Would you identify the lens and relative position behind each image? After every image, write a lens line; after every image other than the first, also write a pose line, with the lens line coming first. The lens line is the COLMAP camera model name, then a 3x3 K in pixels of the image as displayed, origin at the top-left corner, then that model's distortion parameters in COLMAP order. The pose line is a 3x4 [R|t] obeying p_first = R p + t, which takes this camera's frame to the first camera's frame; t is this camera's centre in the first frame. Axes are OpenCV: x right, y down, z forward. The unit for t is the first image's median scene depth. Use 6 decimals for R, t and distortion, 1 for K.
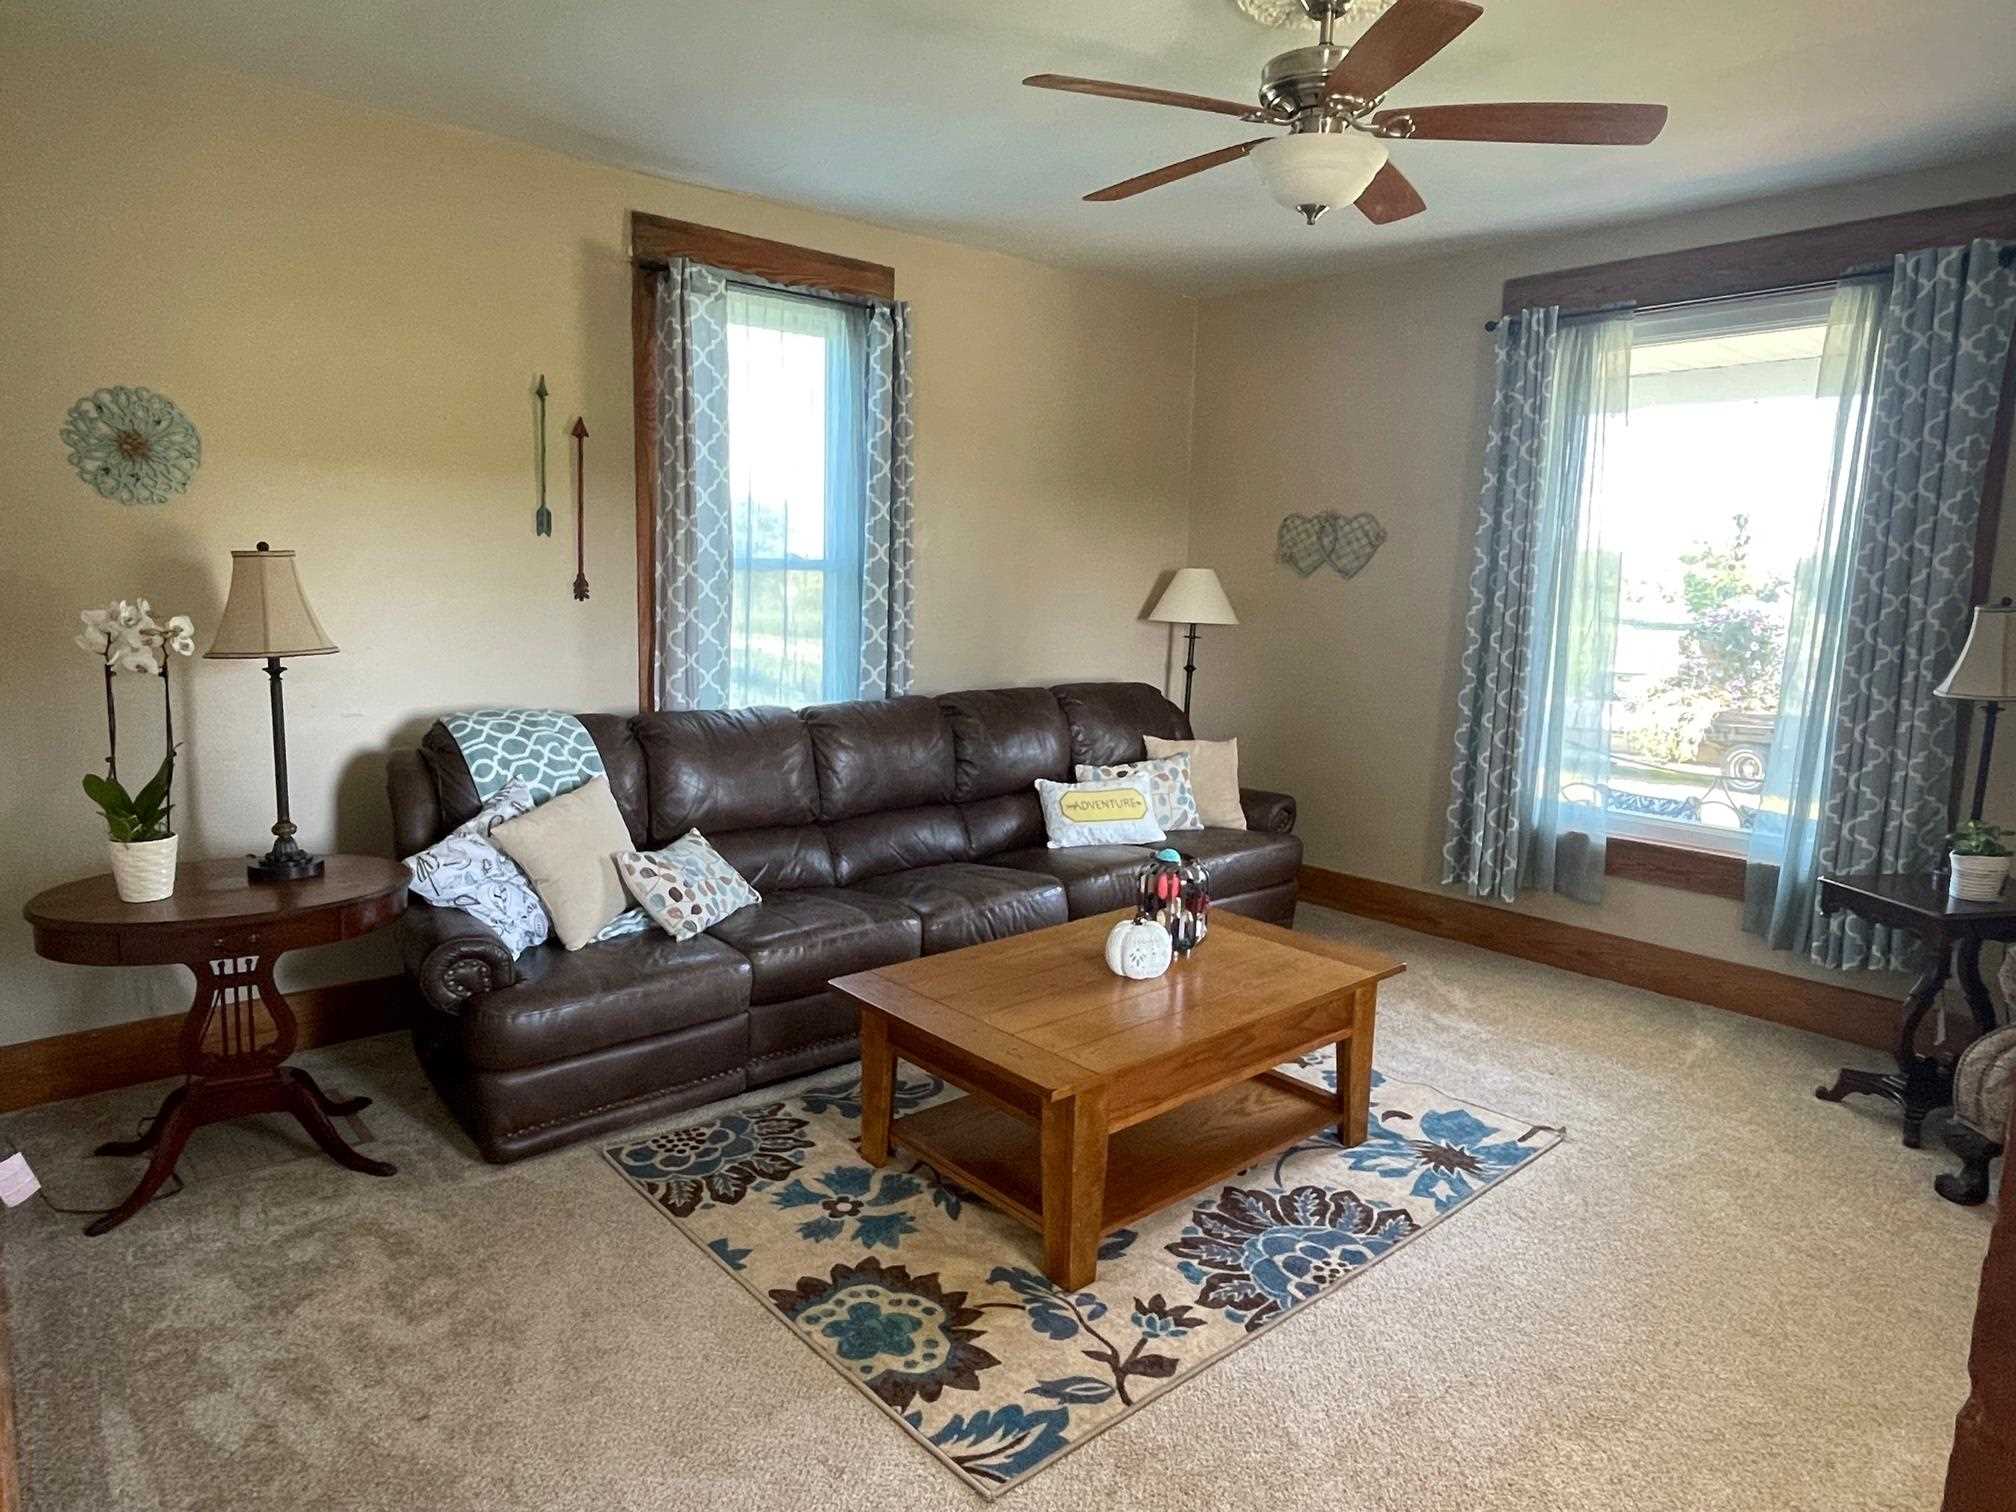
lens RADIAL K [[1238.5, 0, 1008.0], [0, 1238.5, 756.0], [0, 0, 1]] dist [0.001627, 0.000182]
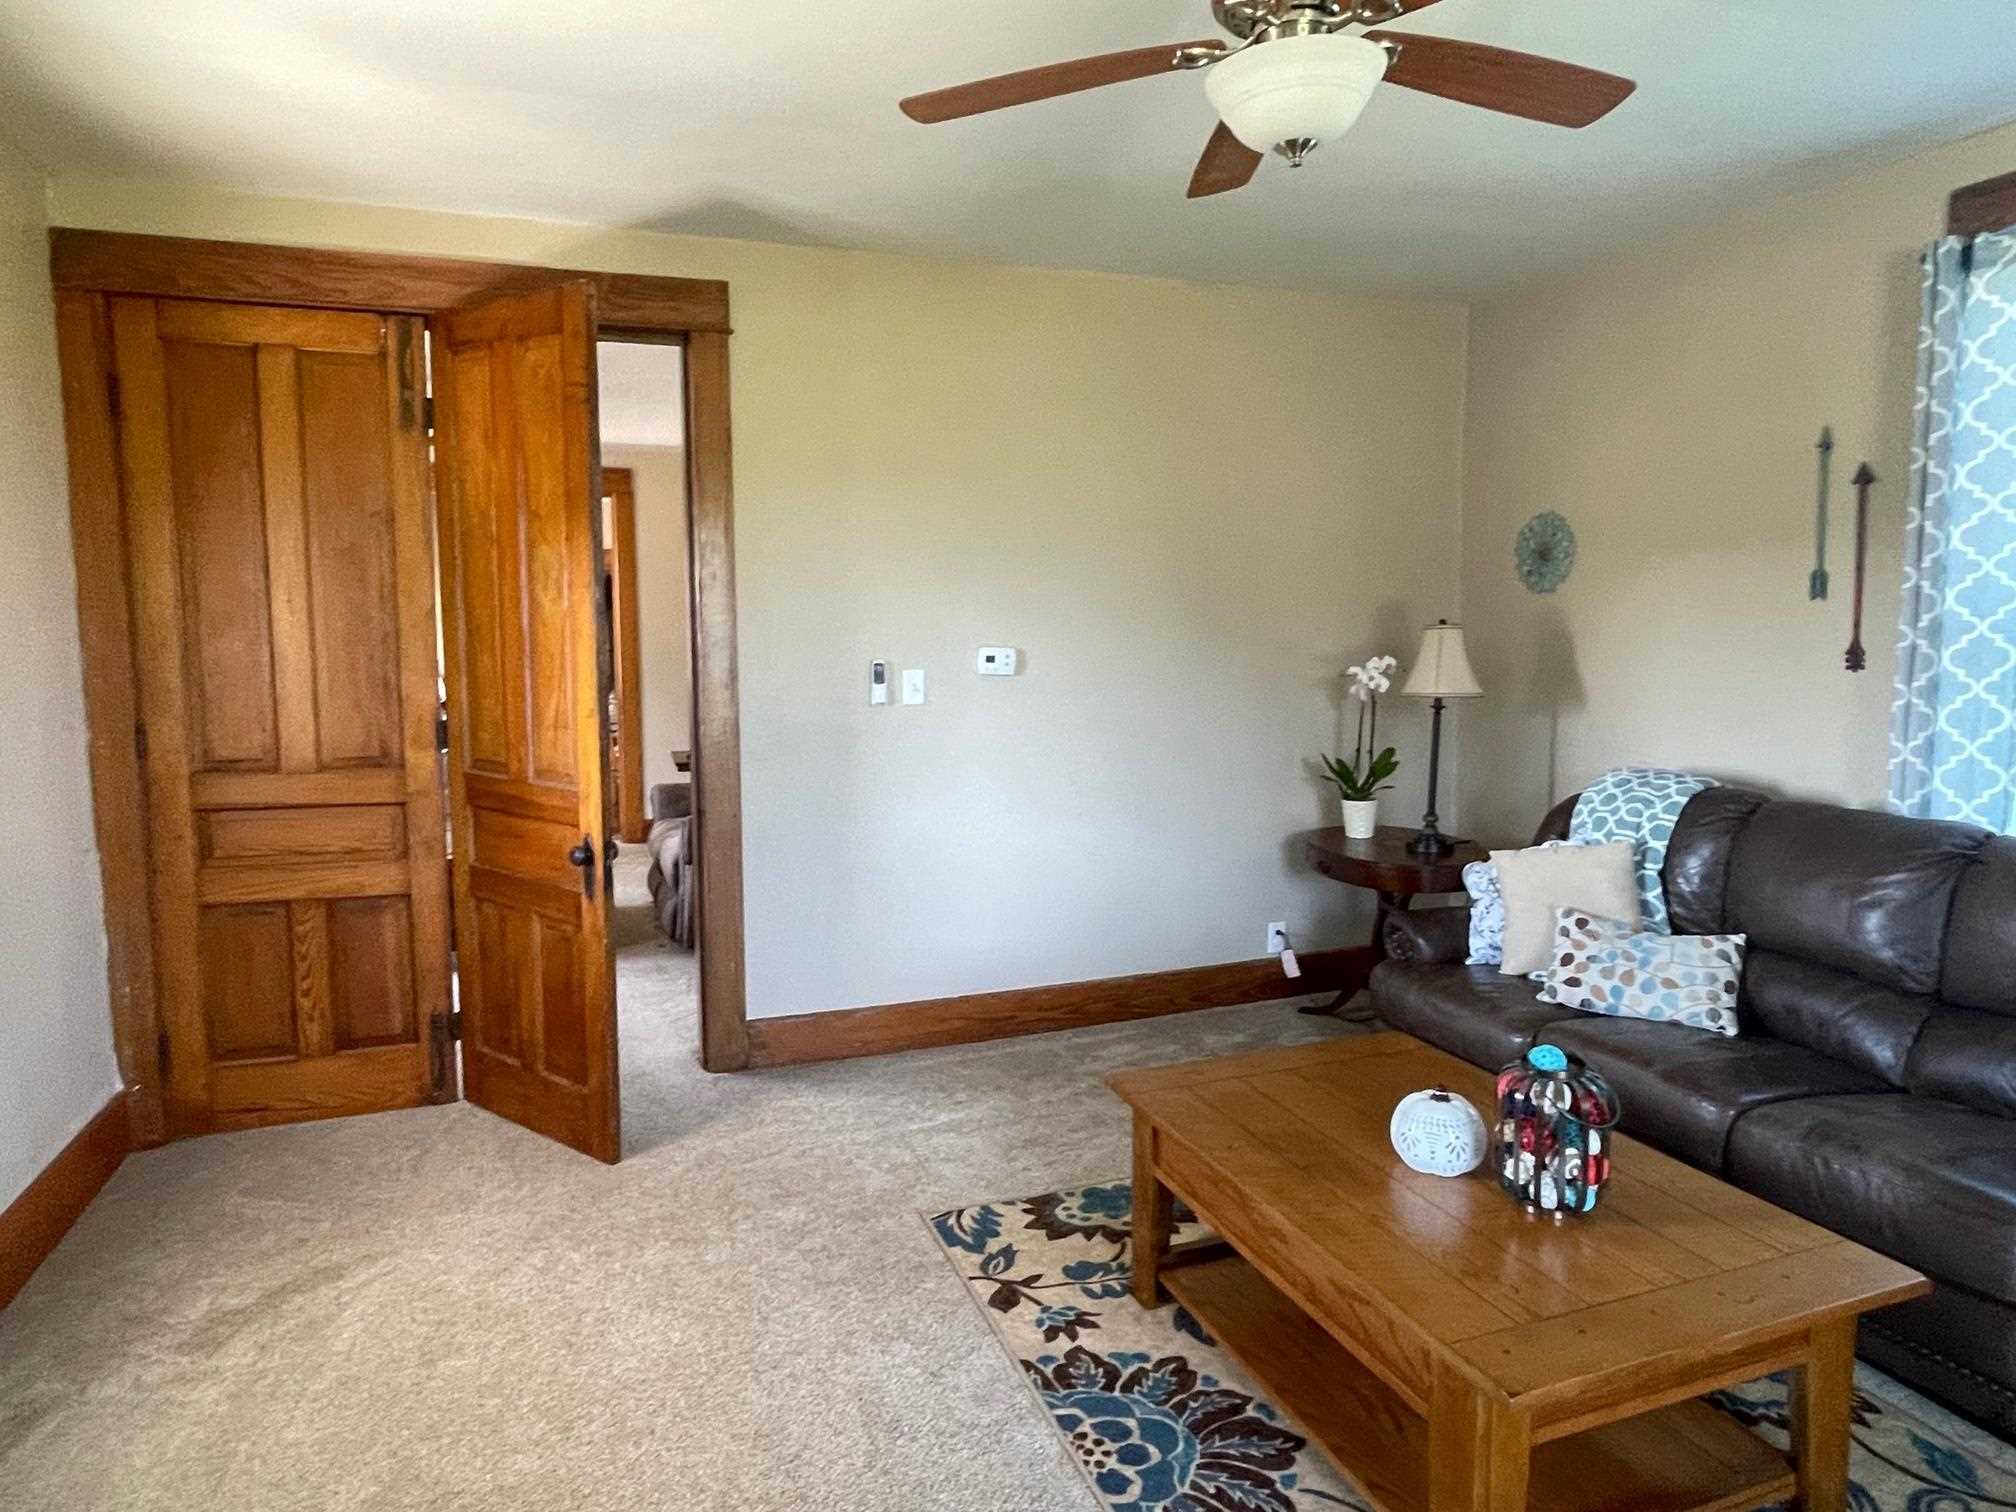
lens RADIAL K [[1238.5, 0, 1008.0], [0, 1238.5, 756.0], [0, 0, 1]] dist [0.001627, 0.000182]
pose [[-0.359815, 0.077784, -0.929775, 1.041328], [-0.140326, 0.980672, 0.136348, -0.157191], [0.922411, 0.179532, -0.341946, 1.164570]]
